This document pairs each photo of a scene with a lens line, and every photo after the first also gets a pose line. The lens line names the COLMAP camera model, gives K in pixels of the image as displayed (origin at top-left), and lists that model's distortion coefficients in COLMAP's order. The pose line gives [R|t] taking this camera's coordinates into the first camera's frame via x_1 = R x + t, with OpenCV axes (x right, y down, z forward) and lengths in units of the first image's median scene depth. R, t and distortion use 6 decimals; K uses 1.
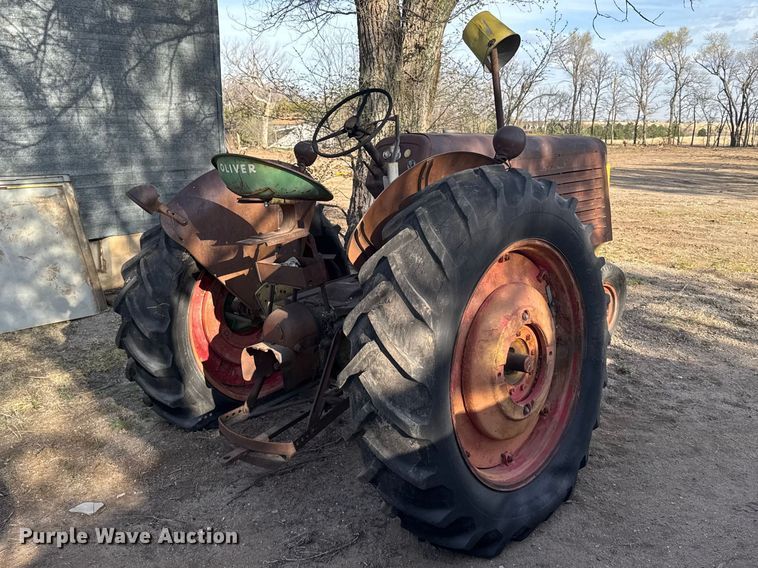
lens RADIAL K [[502.3, 0, 378.7], [0, 502.3, 244.7], [0, 0, 1]] dist [0.000709, -0.000276]
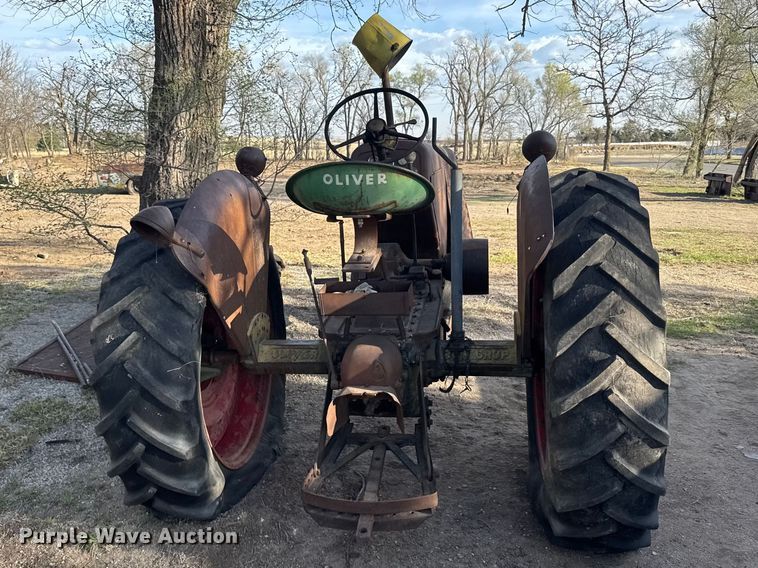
lens RADIAL K [[512.1, 0, 379.5], [0, 512.1, 263.4], [0, 0, 1]] dist [0.088530, -0.115757]
pose [[0.907711, -0.091450, 0.409508, -0.470074], [0.086077, 0.995788, 0.031579, -0.029666], [-0.410671, 0.006585, 0.911760, 0.172122]]
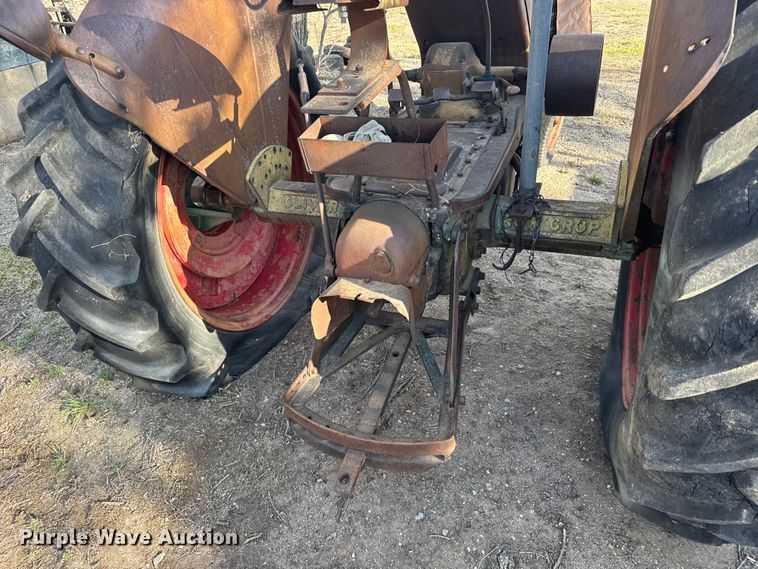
lens RADIAL K [[512.1, 0, 379.5], [0, 512.1, 263.9], [0, 0, 1]] dist [0.088530, -0.115757]
pose [[0.967152, -0.174453, 0.184888, -0.266900], [0.094035, 0.921273, 0.377377, -0.038211], [-0.236167, -0.347595, 0.907416, 0.413006]]
